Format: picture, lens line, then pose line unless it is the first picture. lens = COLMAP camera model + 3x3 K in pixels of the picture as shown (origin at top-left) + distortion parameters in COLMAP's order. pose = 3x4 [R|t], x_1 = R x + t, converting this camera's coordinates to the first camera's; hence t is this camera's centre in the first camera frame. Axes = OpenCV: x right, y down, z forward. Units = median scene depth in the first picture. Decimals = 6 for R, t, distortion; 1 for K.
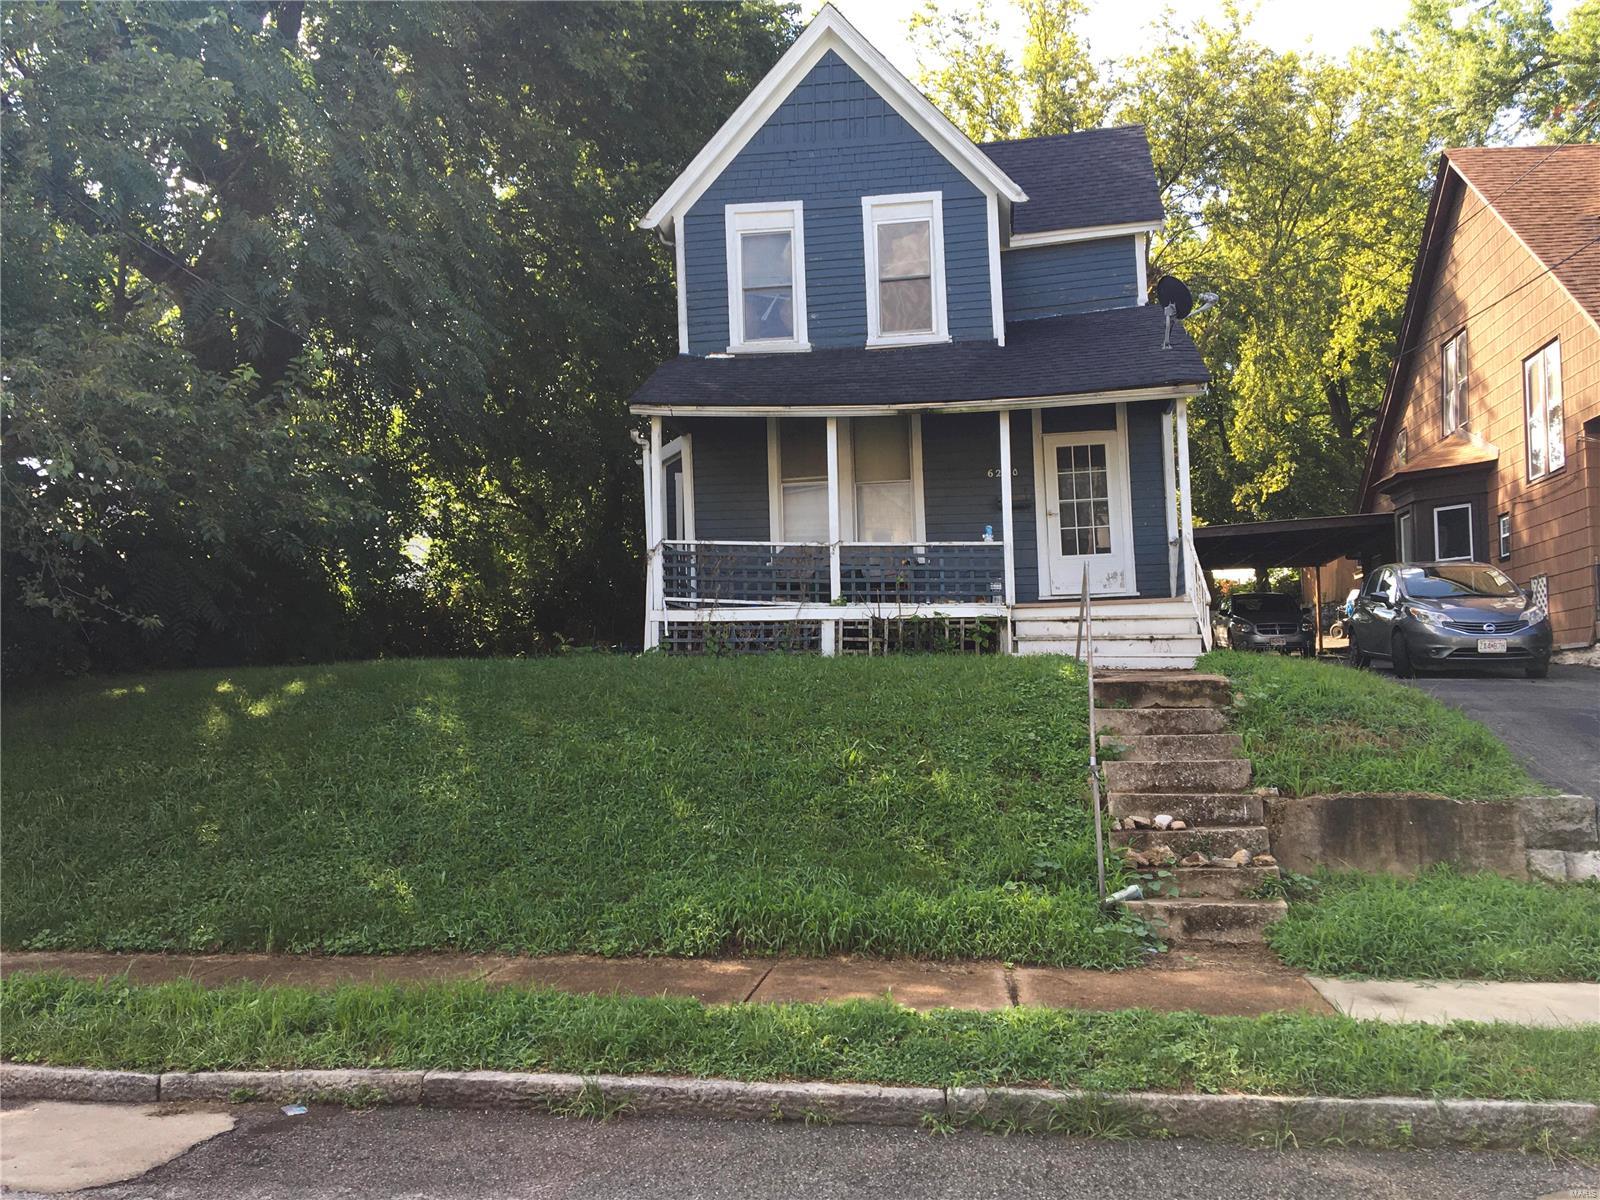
lens RADIAL K [[1374.1, 0, 831.9], [0, 1374.1, 602.6], [0, 0, 1]] dist [0.103835, -0.152423]
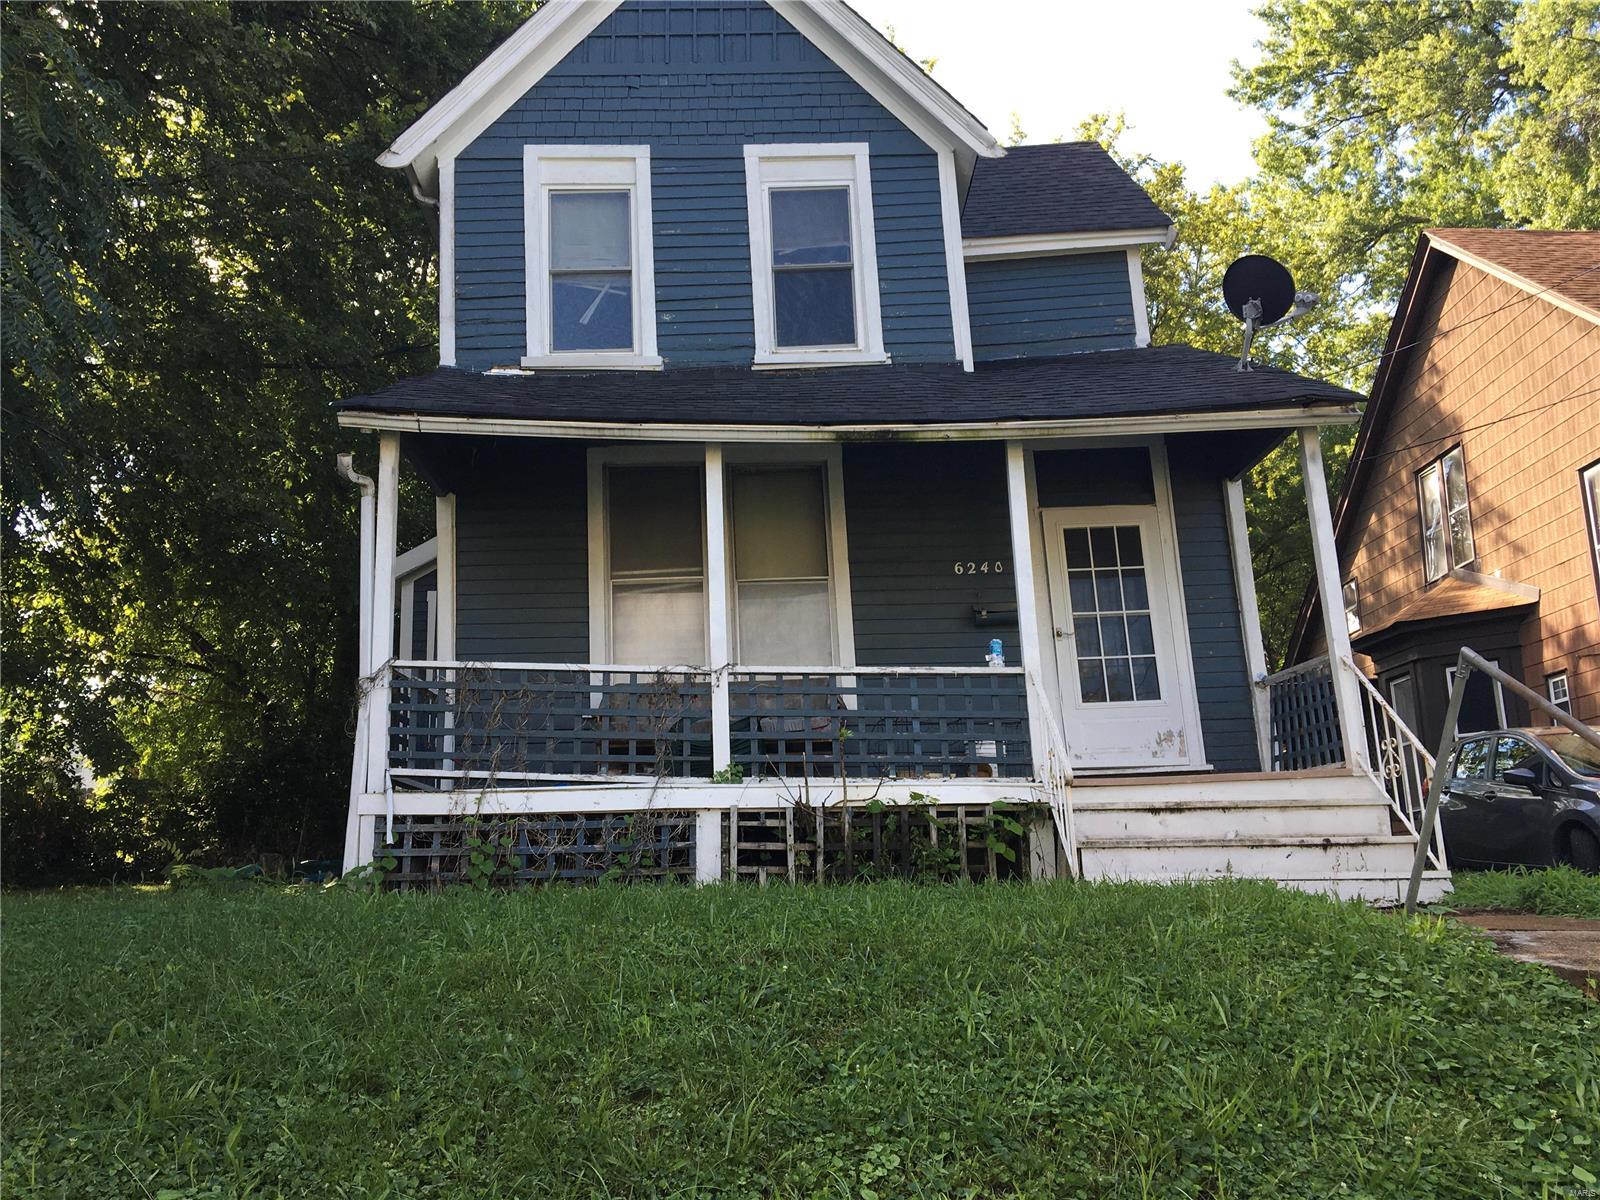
lens RADIAL K [[1374.1, 0, 831.9], [0, 1374.1, 602.6], [0, 0, 1]] dist [0.103835, -0.152423]
pose [[0.986149, 0.022243, 0.164364, -0.043629], [0.001594, 0.989650, -0.143493, 0.009552], [-0.165854, 0.141768, 0.975907, 0.443917]]
